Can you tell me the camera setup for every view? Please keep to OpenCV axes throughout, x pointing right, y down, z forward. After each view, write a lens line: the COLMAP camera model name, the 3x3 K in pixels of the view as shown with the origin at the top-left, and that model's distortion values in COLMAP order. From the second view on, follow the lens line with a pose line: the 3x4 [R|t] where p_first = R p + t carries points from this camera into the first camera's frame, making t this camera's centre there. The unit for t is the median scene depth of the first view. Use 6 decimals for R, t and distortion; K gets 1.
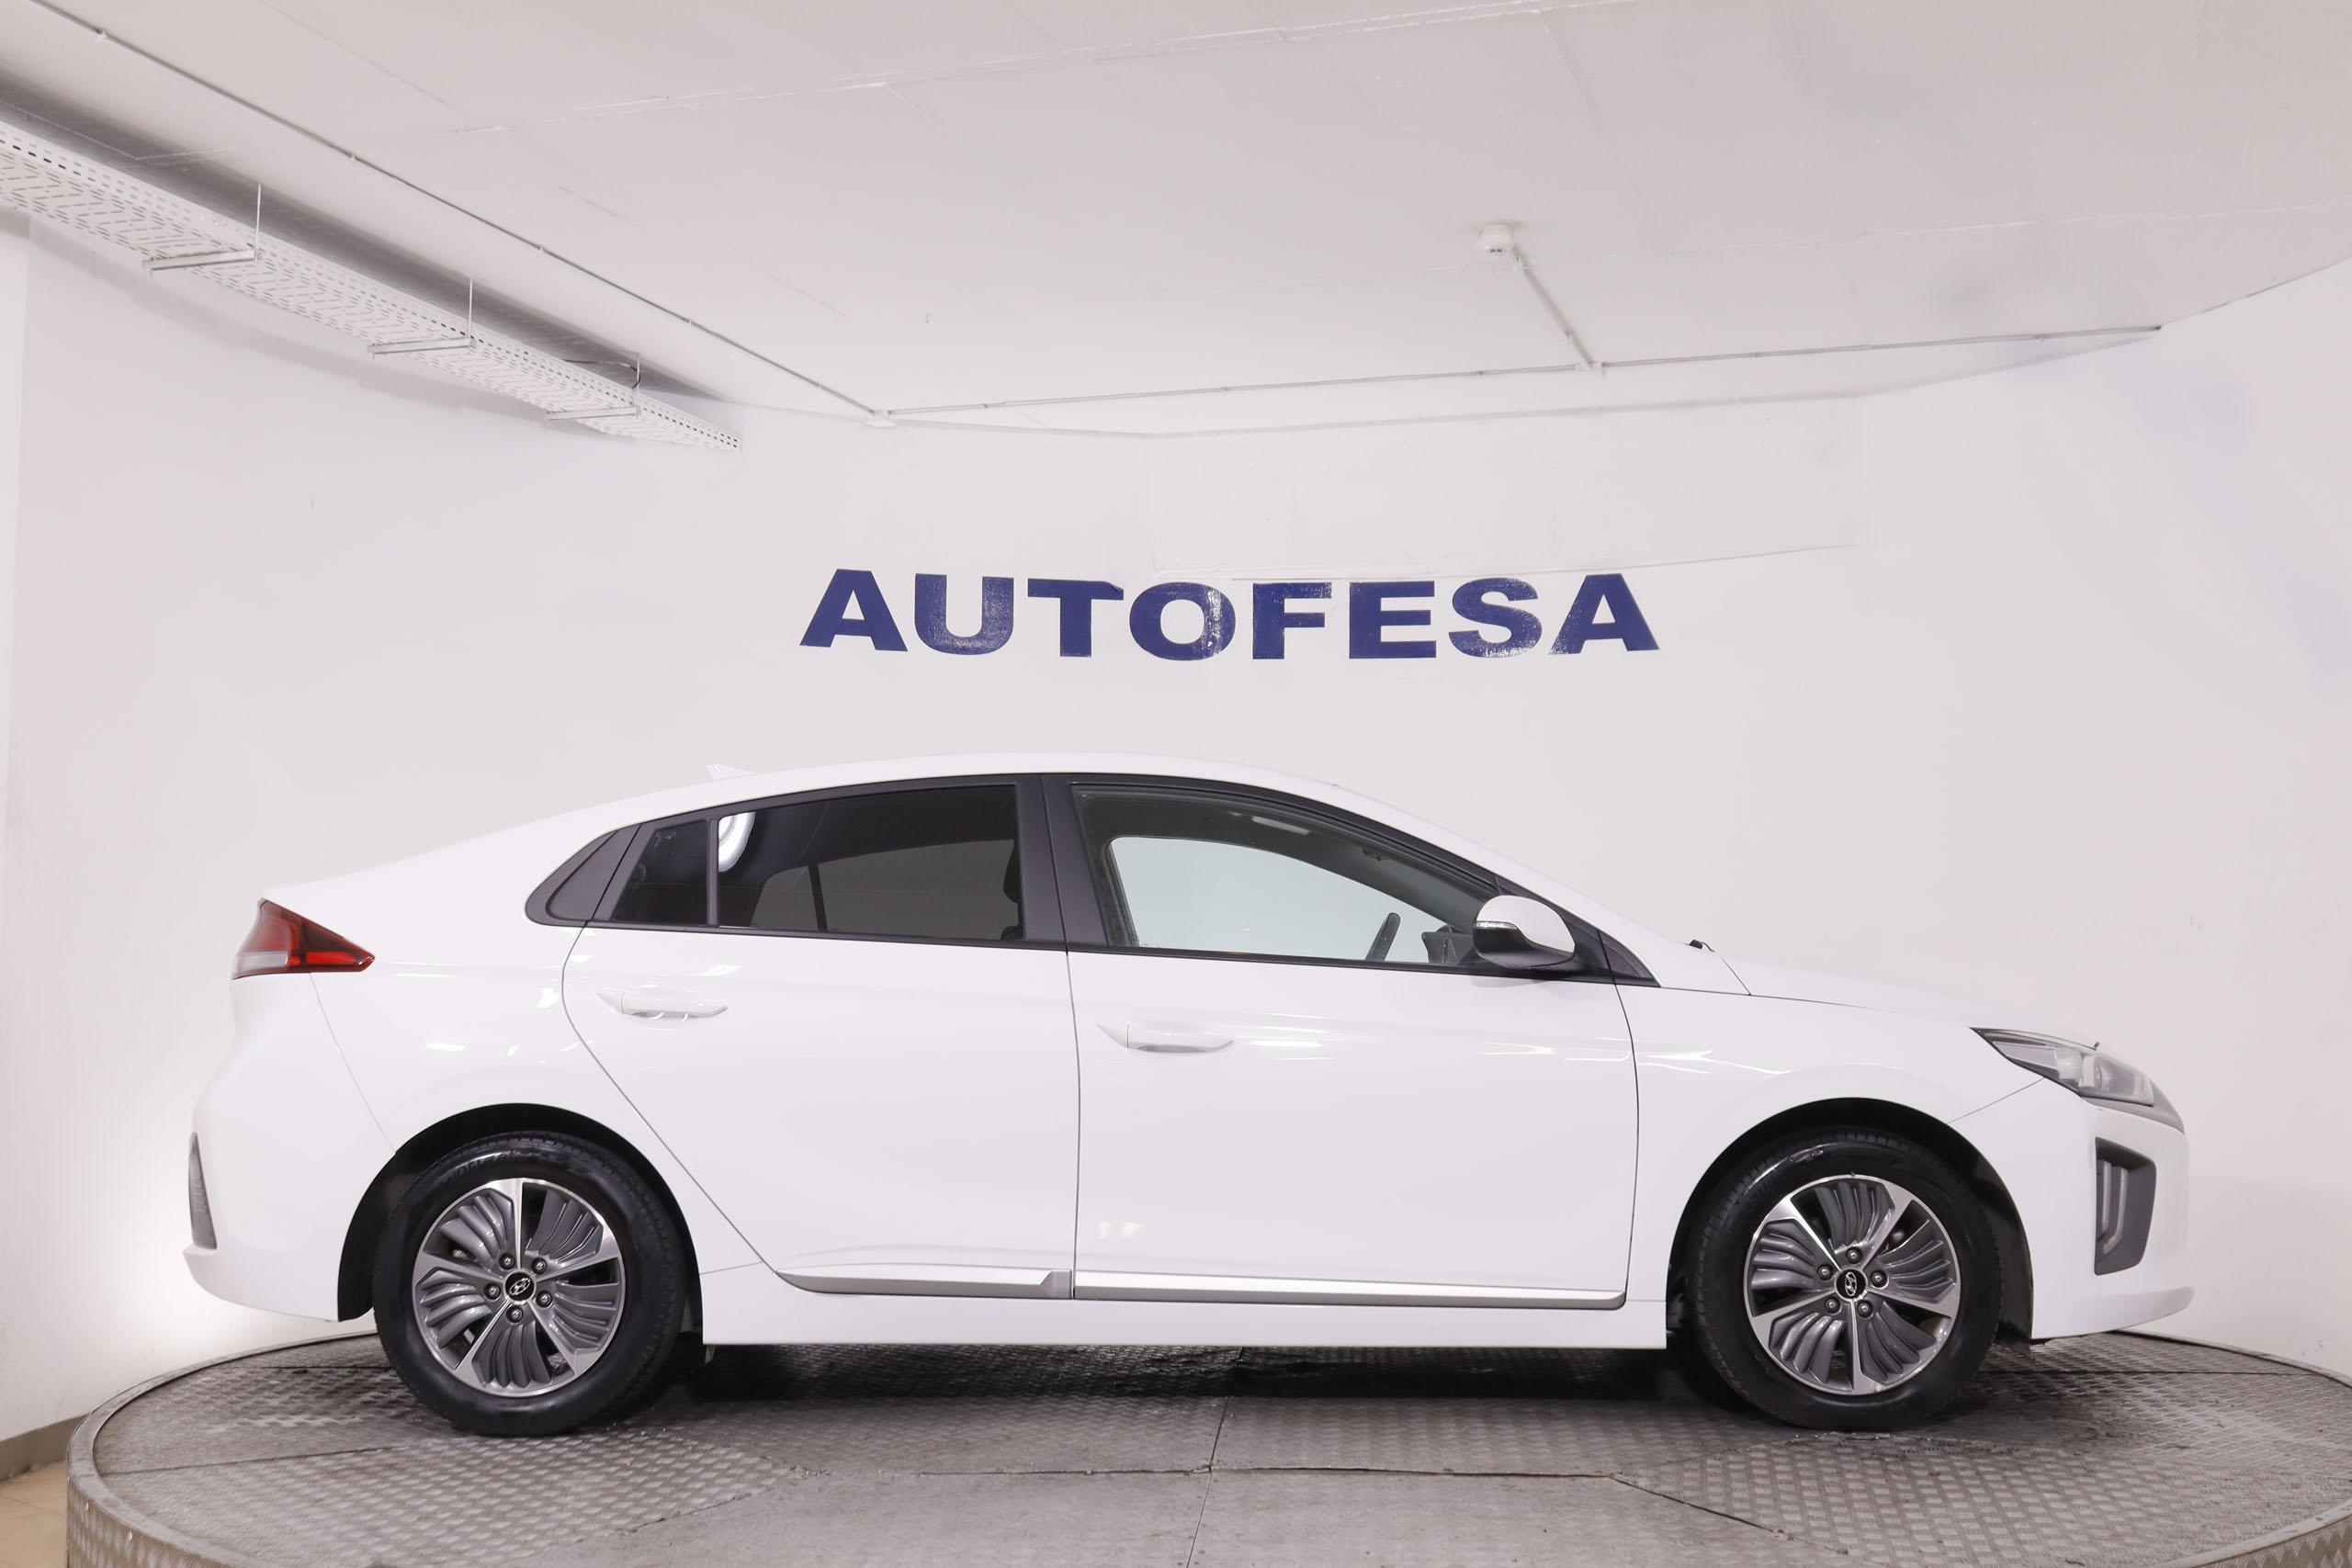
lens RADIAL K [[2753.6, 0, 1178.4], [0, 2753.6, 785.0], [0, 0, 1]] dist [-0.060620, 0.000000]
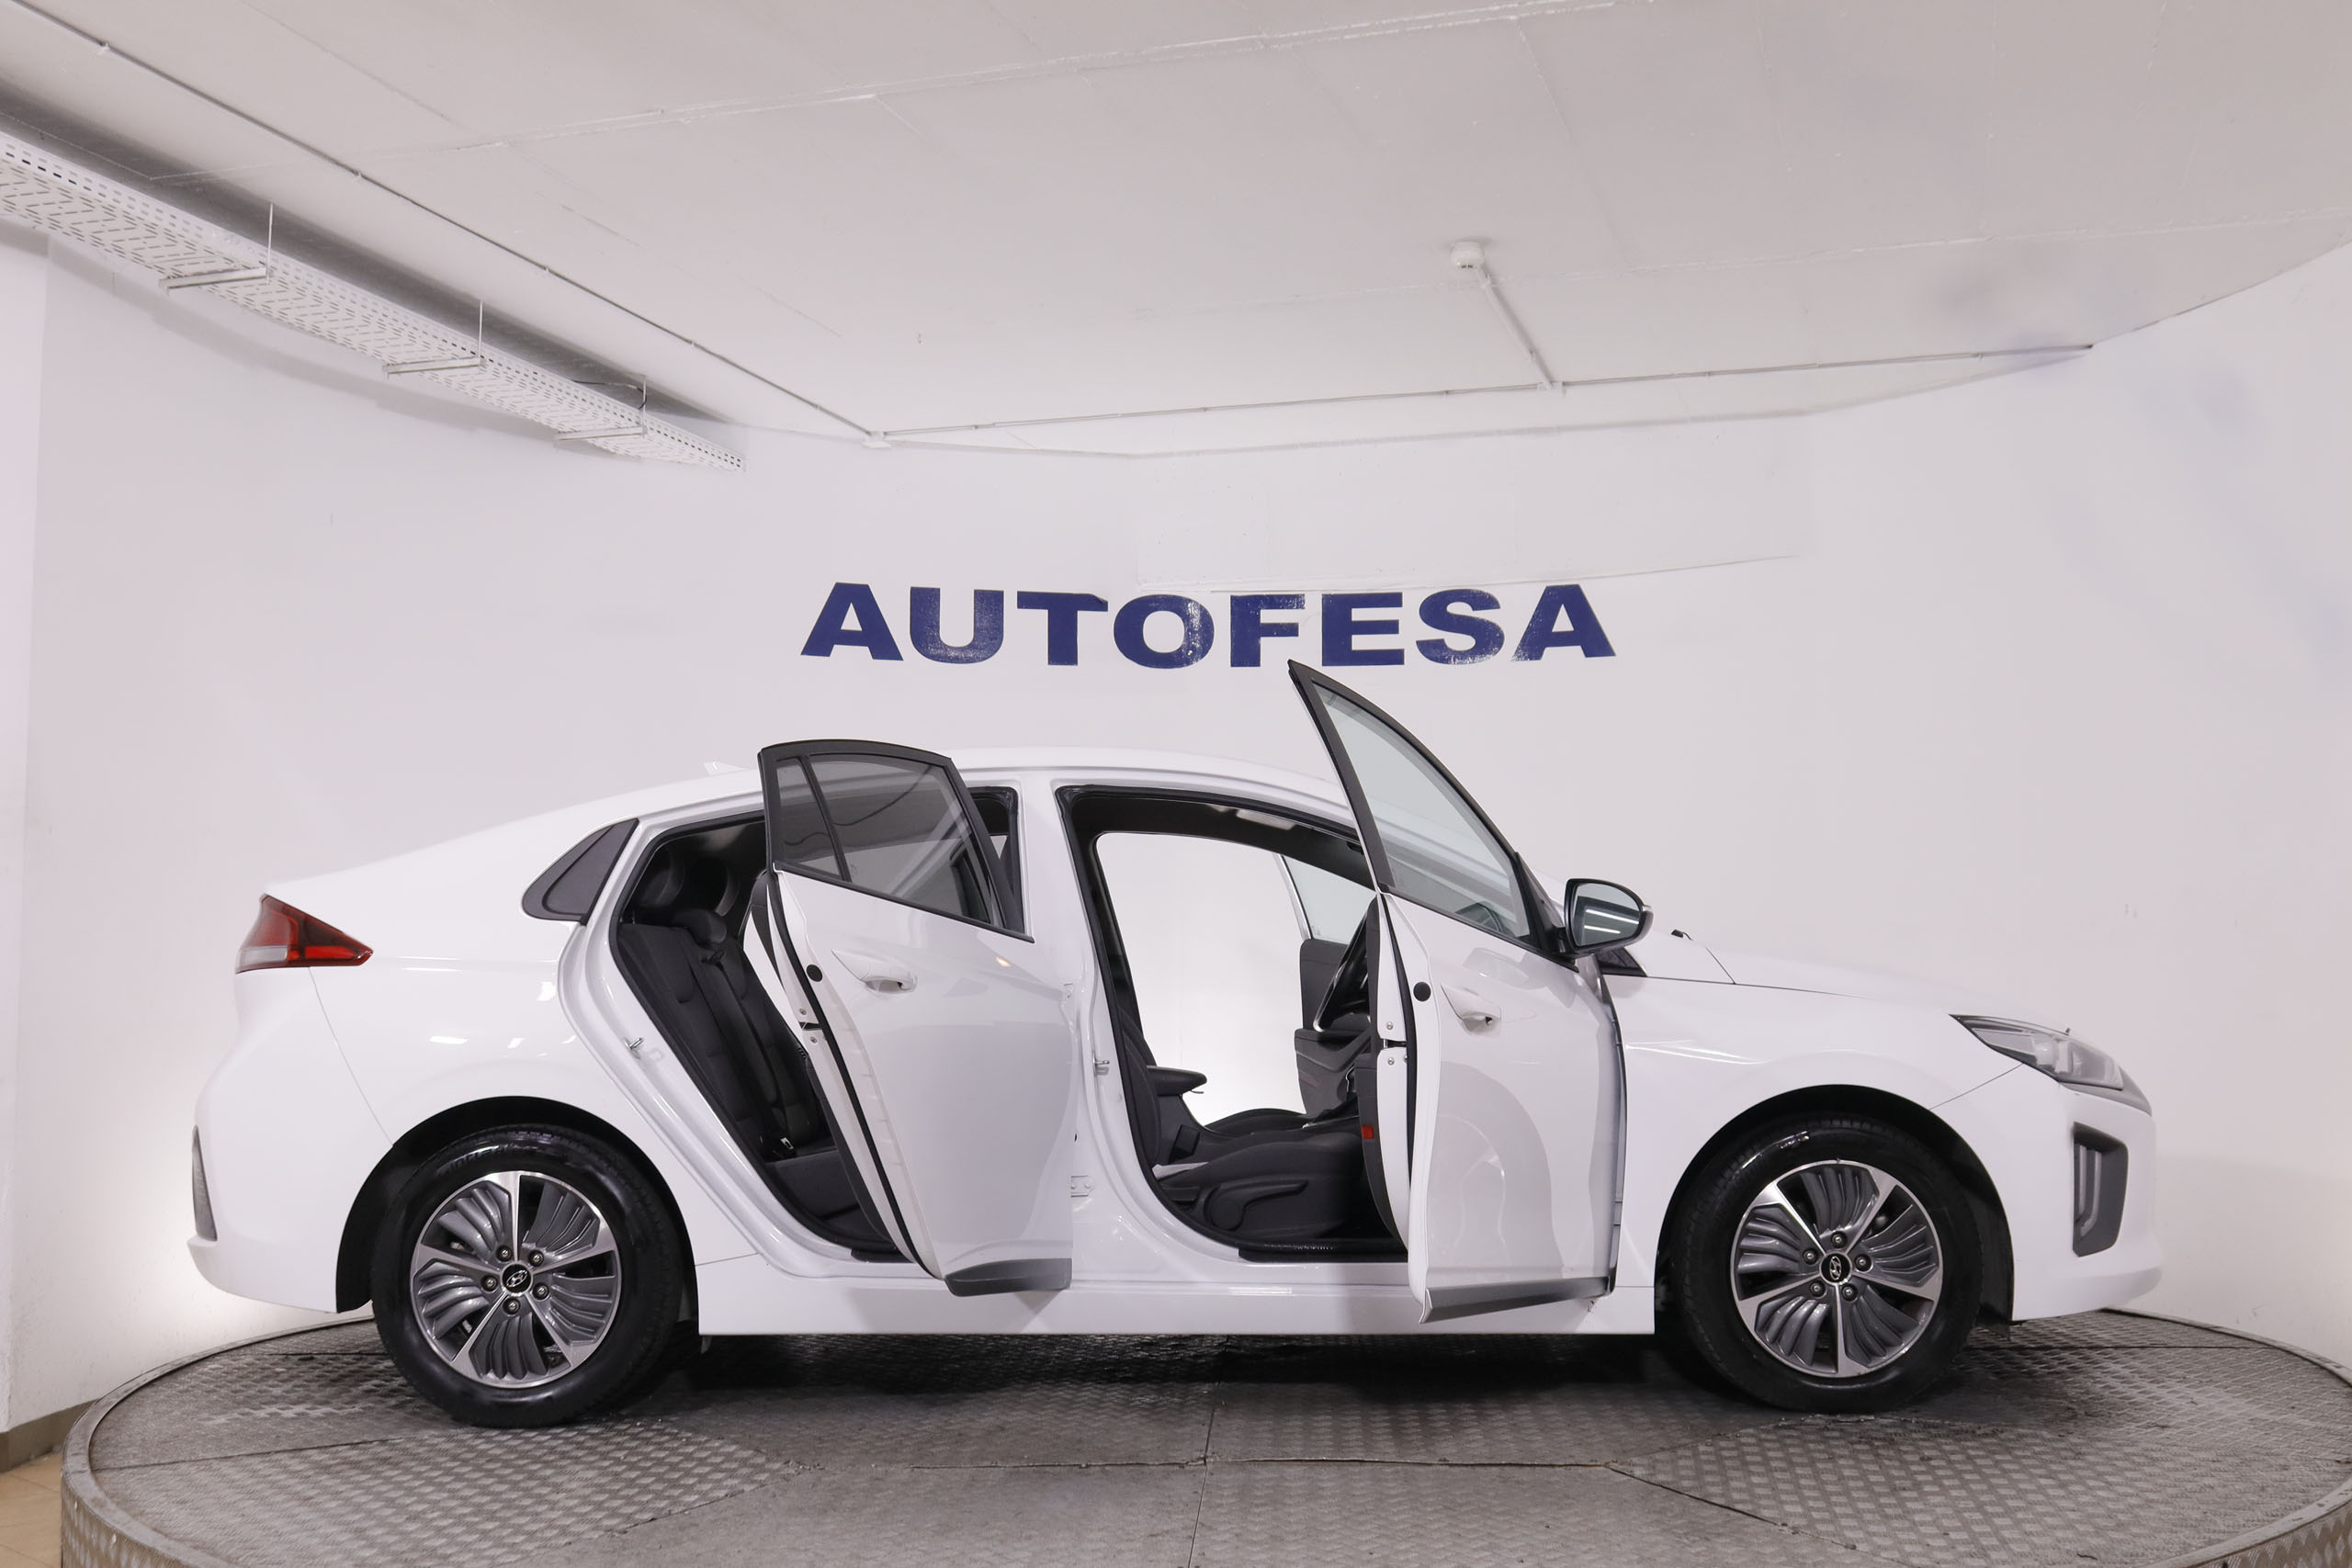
lens RADIAL K [[2442.9, 0, 1176.7], [0, 2442.9, 802.1], [0, 0, 1]] dist [-0.073769, 0.000000]
pose [[0.999935, -0.004587, 0.010420, -0.003754], [0.004570, 0.999988, 0.001604, 0.004645], [-0.010427, -0.001557, 0.999944, 0.065370]]
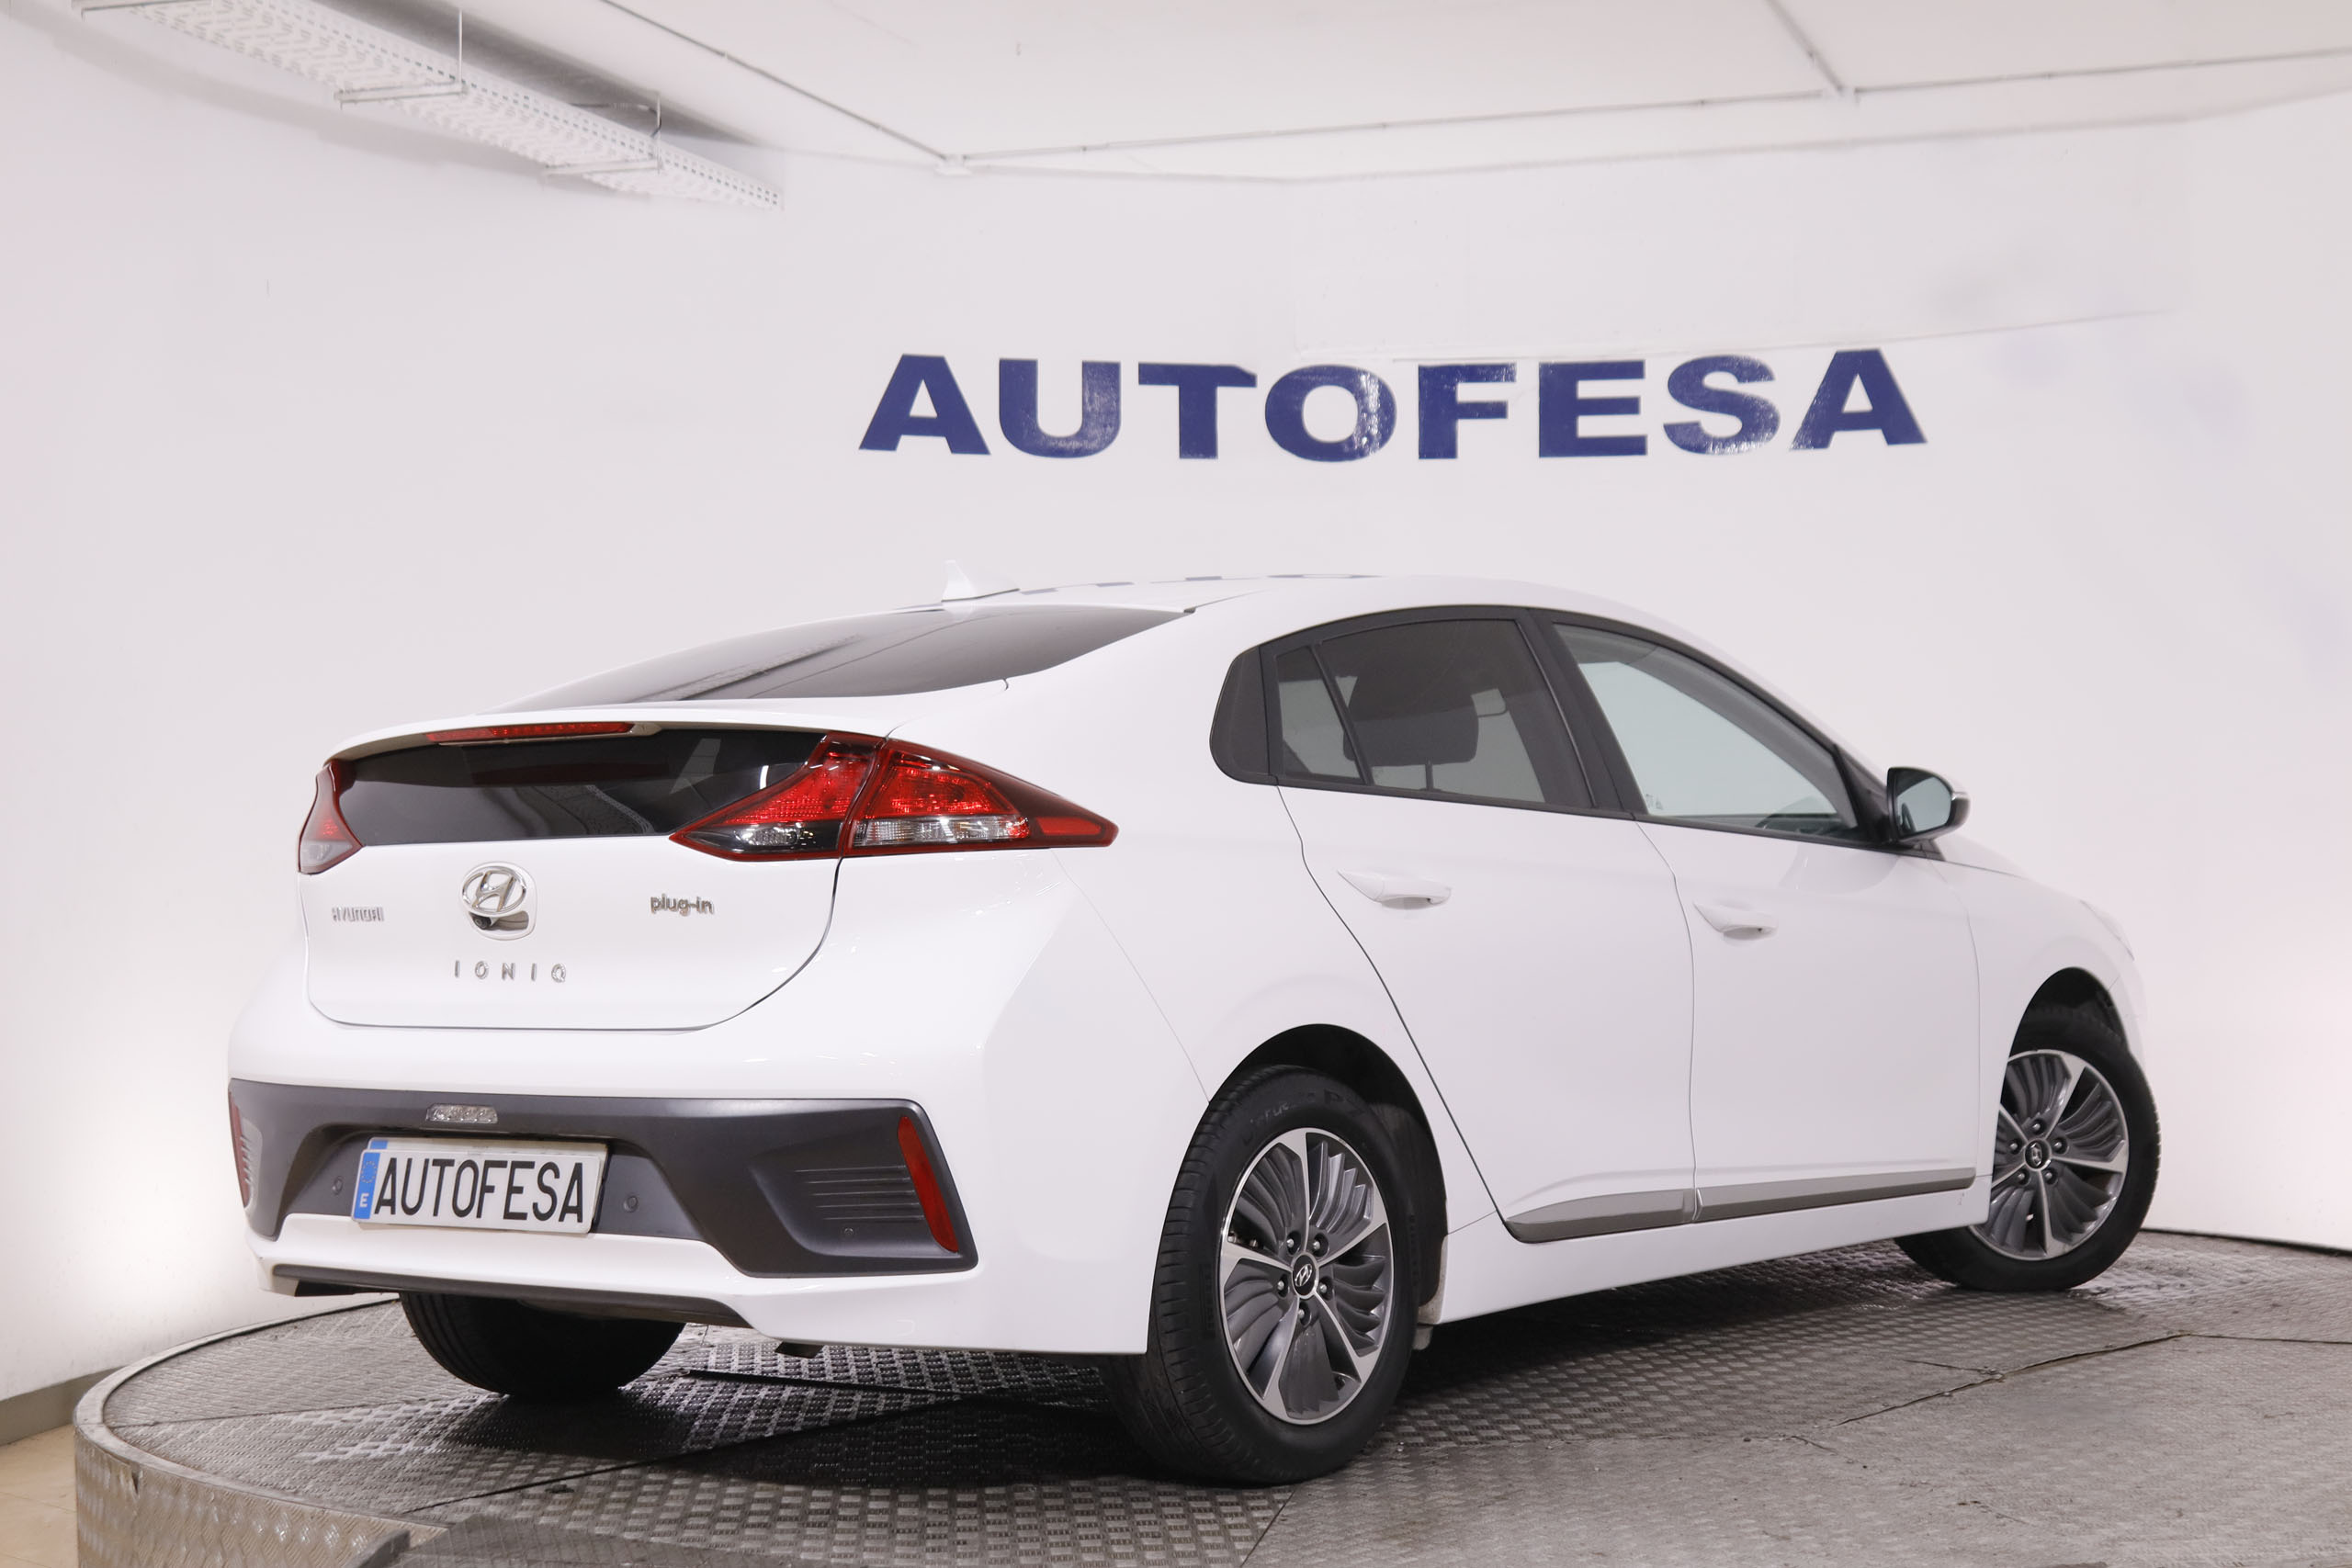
lens RADIAL K [[3763.1, 0, 1178.9], [0, 3763.1, 778.5], [0, 0, 1]] dist [0.028730, 0.000000]
pose [[0.999508, -0.007624, -0.030439, -0.010339], [0.009182, 0.998637, 0.051381, -0.010158], [0.030006, -0.051635, 0.998215, -0.108005]]
